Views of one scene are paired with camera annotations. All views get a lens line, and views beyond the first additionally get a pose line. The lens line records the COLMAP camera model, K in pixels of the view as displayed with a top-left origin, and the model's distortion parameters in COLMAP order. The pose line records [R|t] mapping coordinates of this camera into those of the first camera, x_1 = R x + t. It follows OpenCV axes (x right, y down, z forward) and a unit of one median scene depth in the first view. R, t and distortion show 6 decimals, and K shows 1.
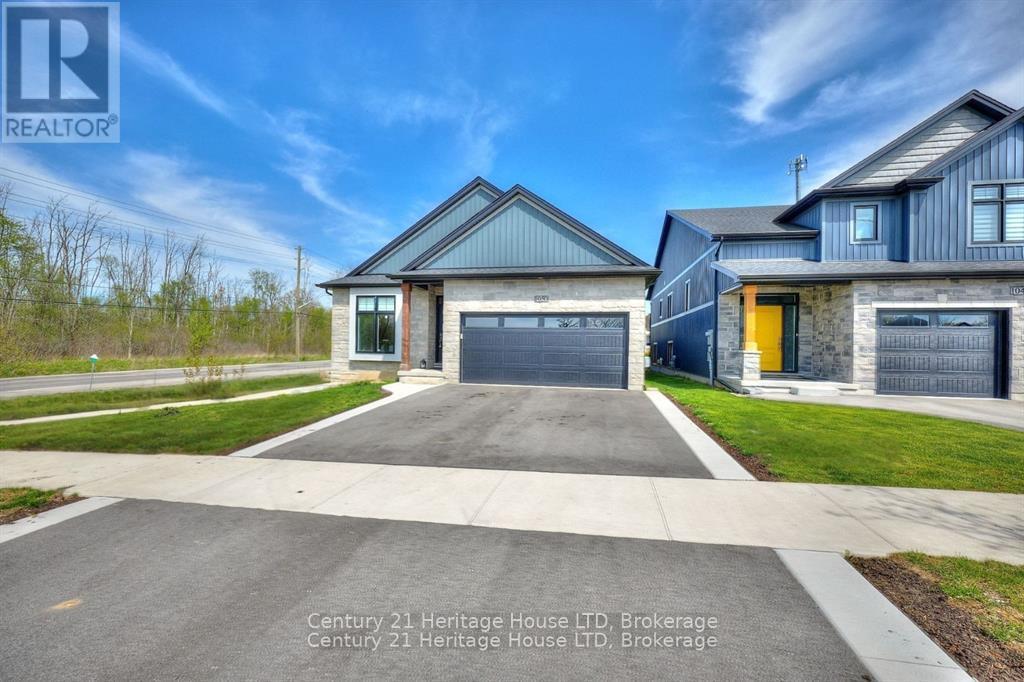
lens RADIAL K [[455.6, 0, 500.1], [0, 455.6, 348.1], [0, 0, 1]] dist [-0.001405, -0.000548]
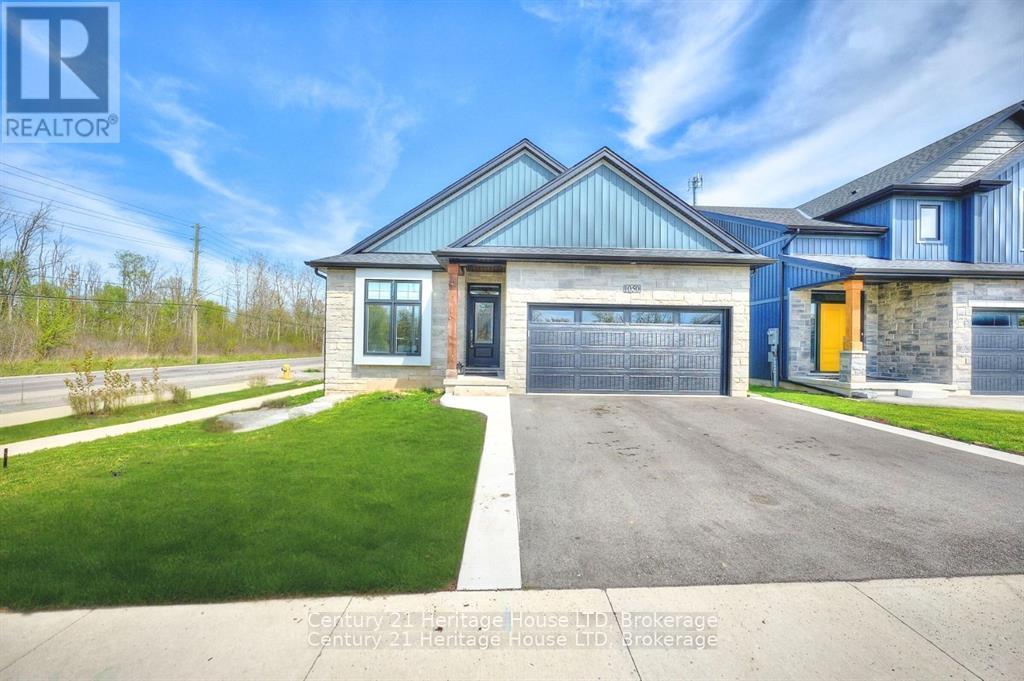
lens RADIAL K [[440.0, 0, 515.0], [0, 440.0, 344.3], [0, 0, 1]] dist [0.000979, 0.000102]
pose [[0.968093, -0.000267, 0.250592, -0.293467], [0.001311, 0.999991, -0.004000, -0.004395], [-0.250589, 0.004201, 0.968084, 0.267374]]
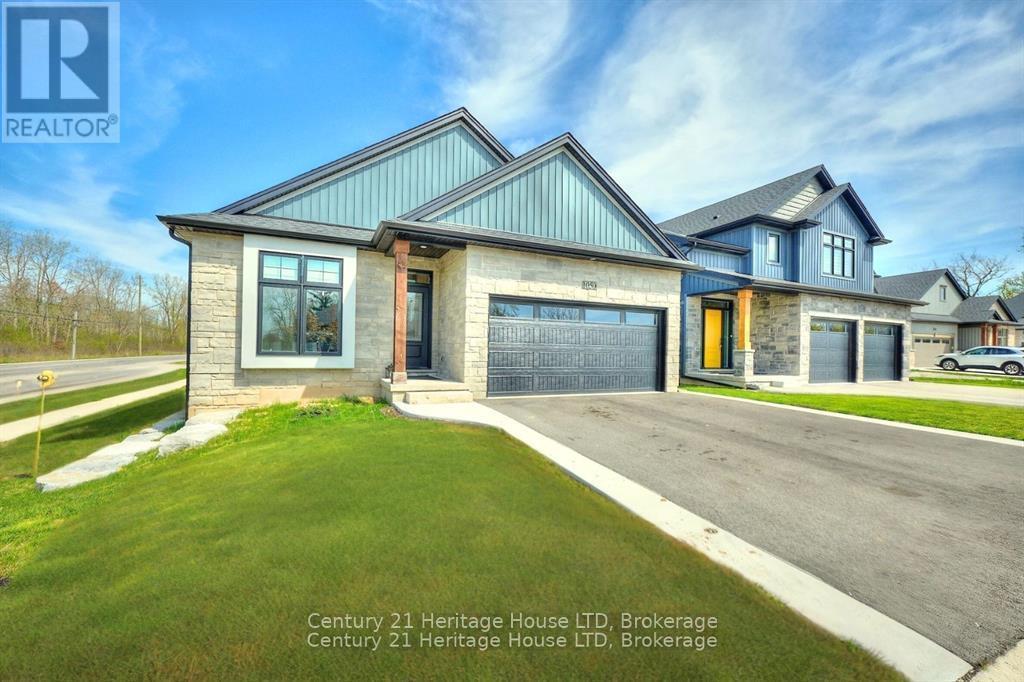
lens RADIAL K [[436.3, 0, 524.9], [0, 436.3, 347.0], [0, 0, 1]] dist [-0.000601, -0.000216]
pose [[0.781190, 0.002554, 0.624288, -0.446516], [-0.002125, 0.999997, -0.001431, 0.001638], [-0.624289, -0.000209, 0.781193, 0.444497]]
